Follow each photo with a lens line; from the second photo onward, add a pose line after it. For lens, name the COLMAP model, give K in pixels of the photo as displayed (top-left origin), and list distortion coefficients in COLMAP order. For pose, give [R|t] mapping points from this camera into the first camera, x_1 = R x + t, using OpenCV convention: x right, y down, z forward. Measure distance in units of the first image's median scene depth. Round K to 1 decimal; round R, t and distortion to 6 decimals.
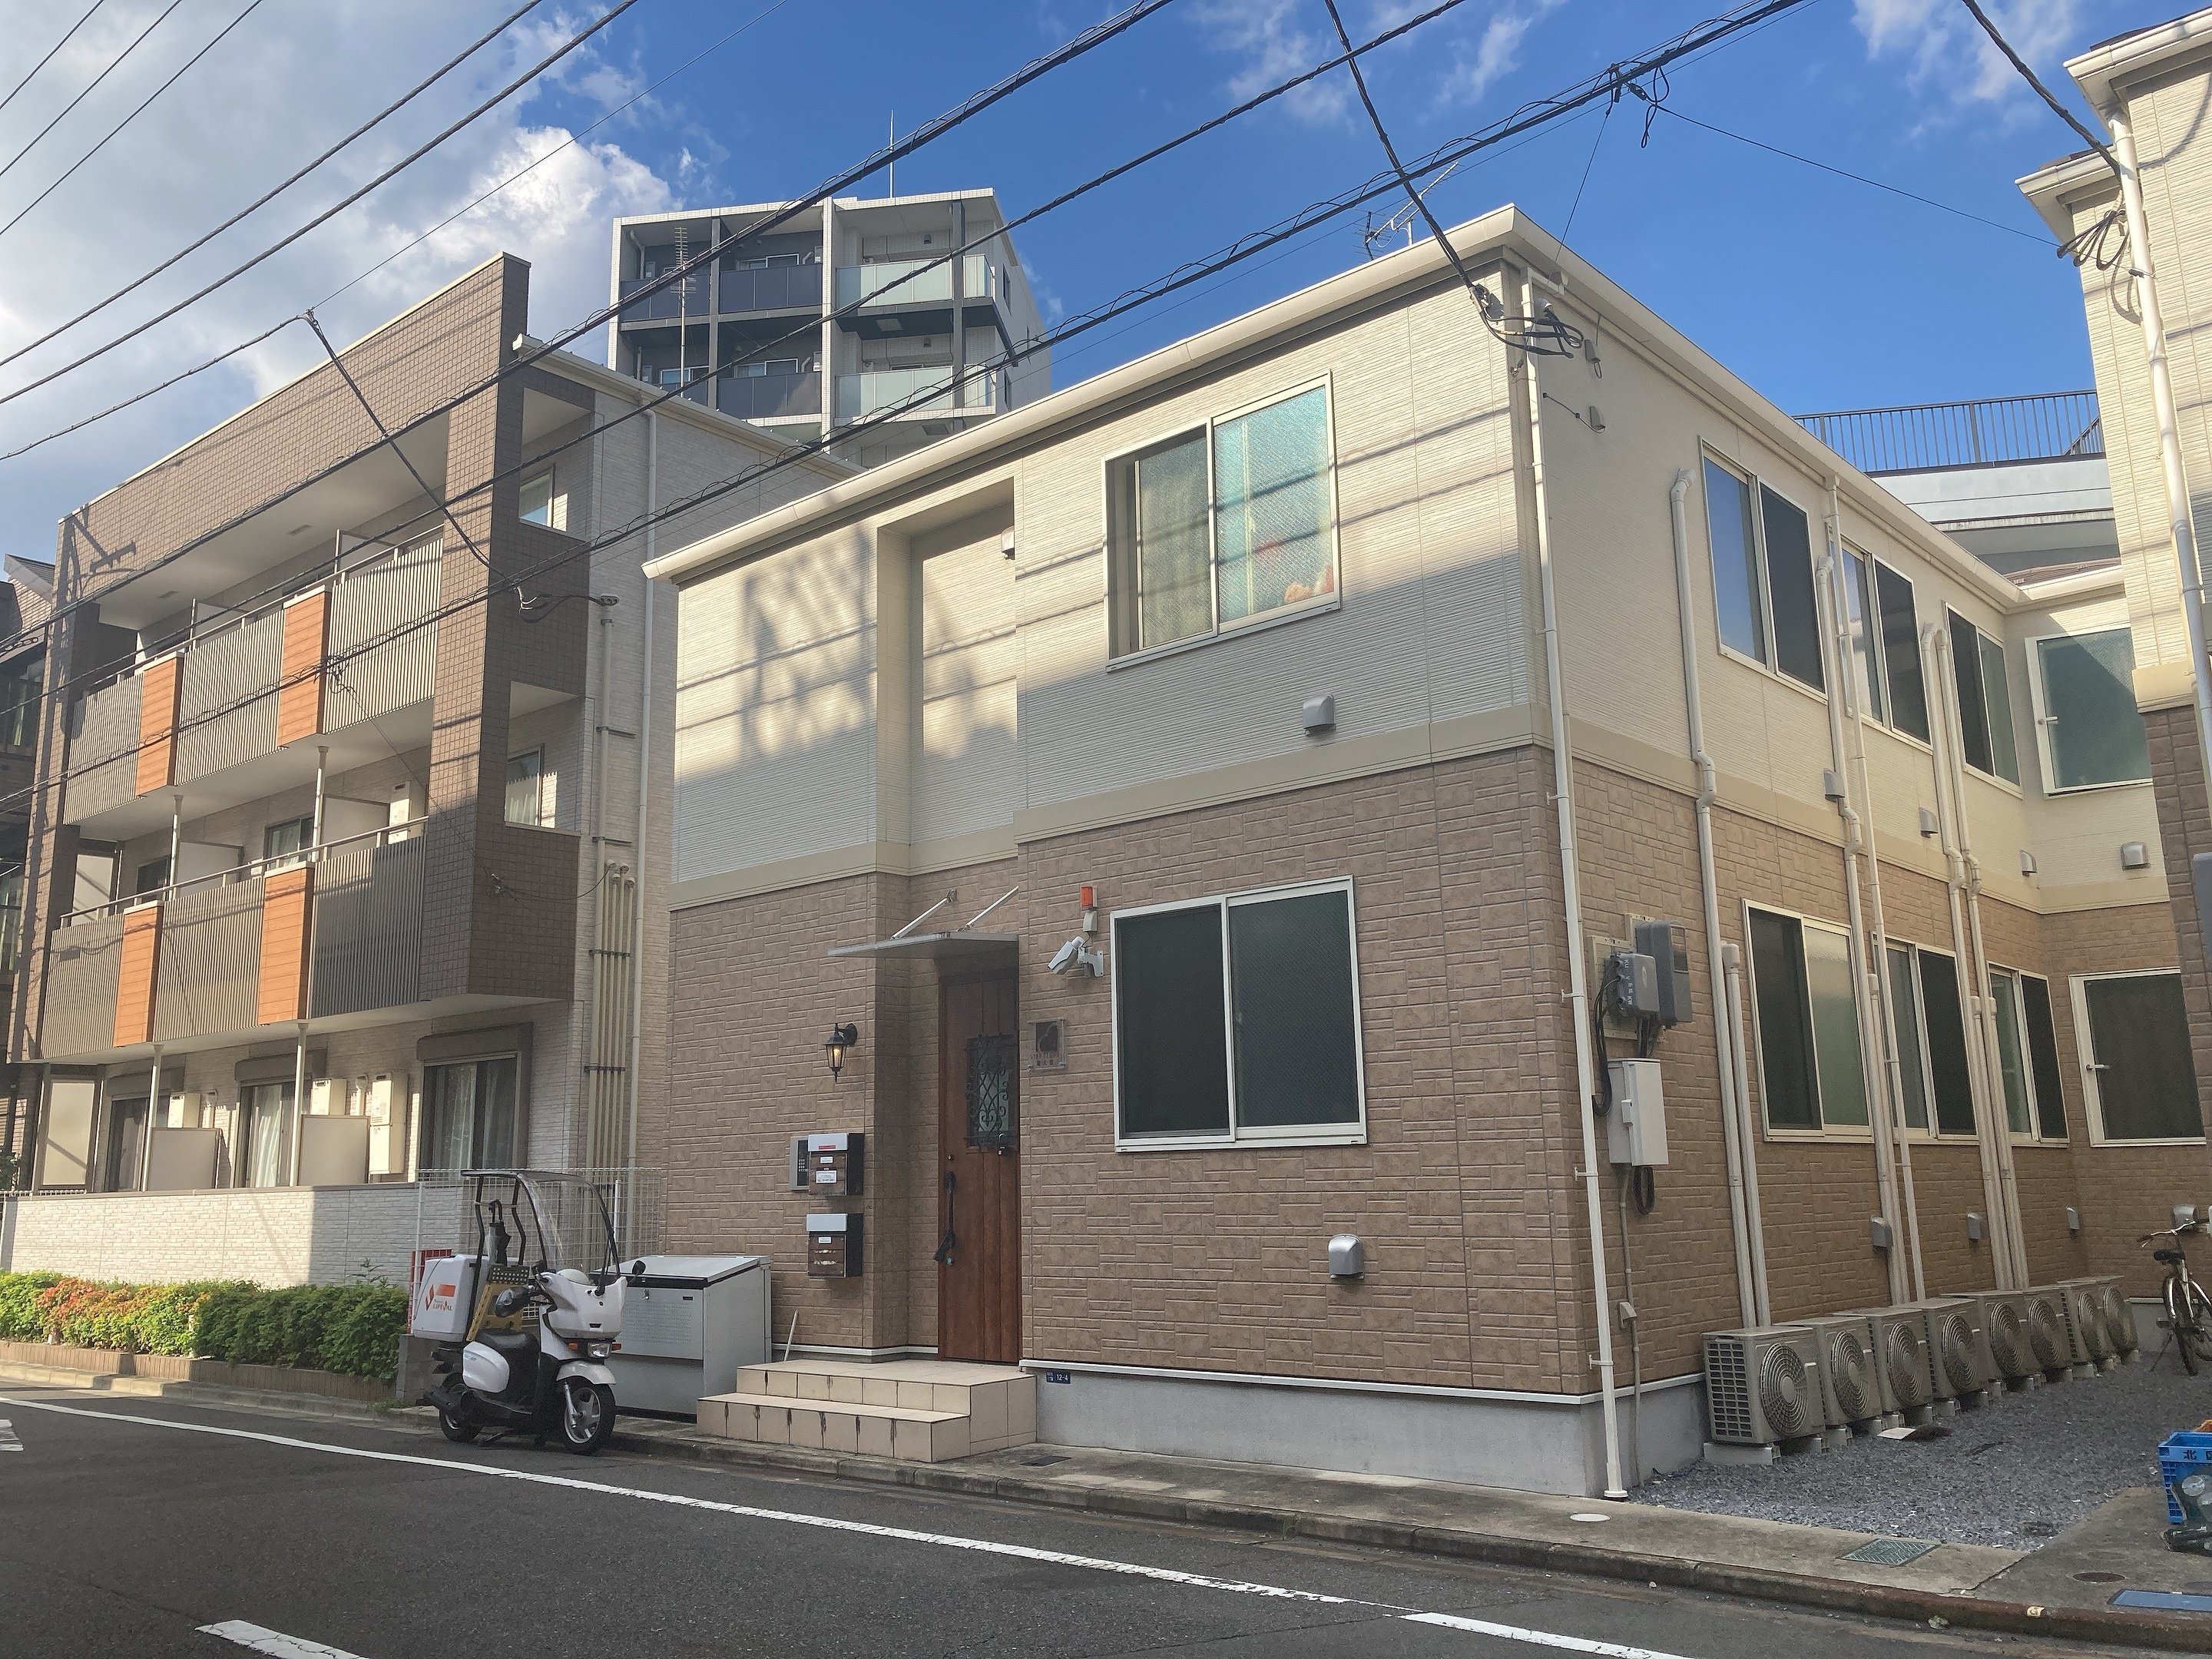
lens RADIAL K [[1832.5, 0, 1103.5], [0, 1832.5, 812.4], [0, 0, 1]] dist [0.046079, -0.041227]
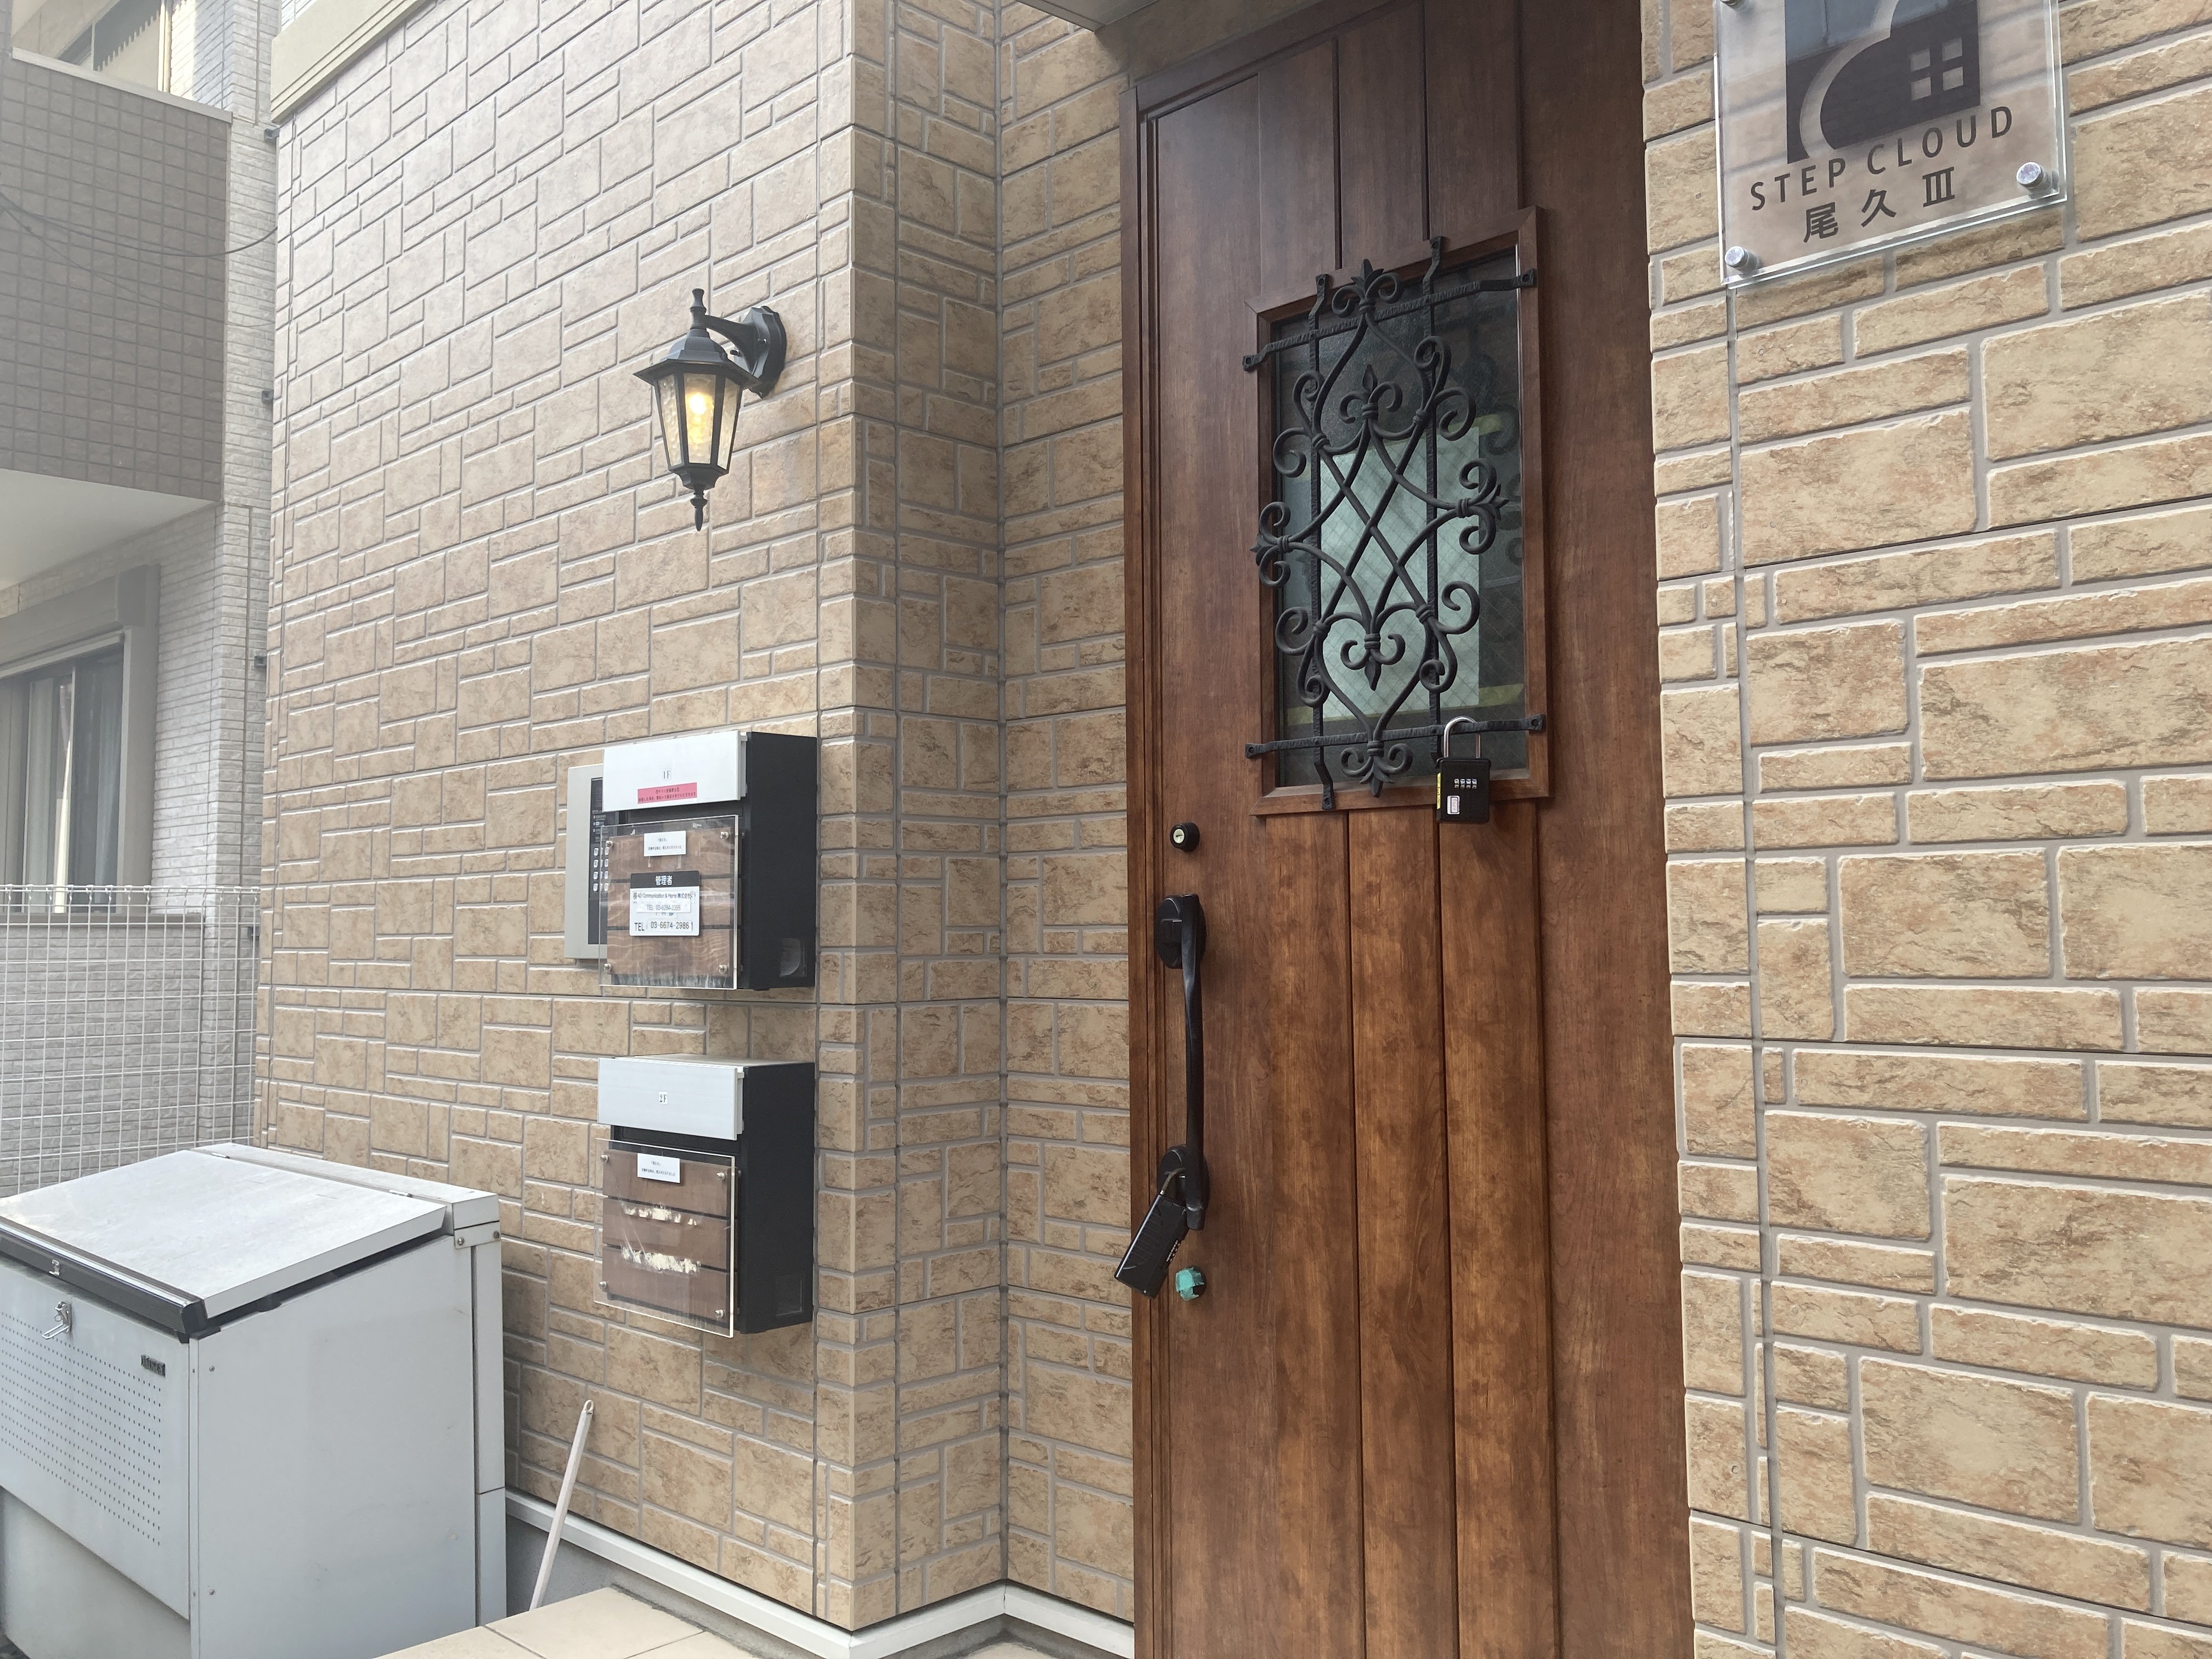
lens RADIAL K [[1796.8, 0, 1106.9], [0, 1796.8, 829.1], [0, 0, 1]] dist [0.013812, -0.000875]
pose [[0.999028, 0.008549, -0.043244, -0.082492], [-0.002064, 0.989013, 0.147817, 0.152701], [0.044033, -0.147584, 0.988069, 0.772293]]
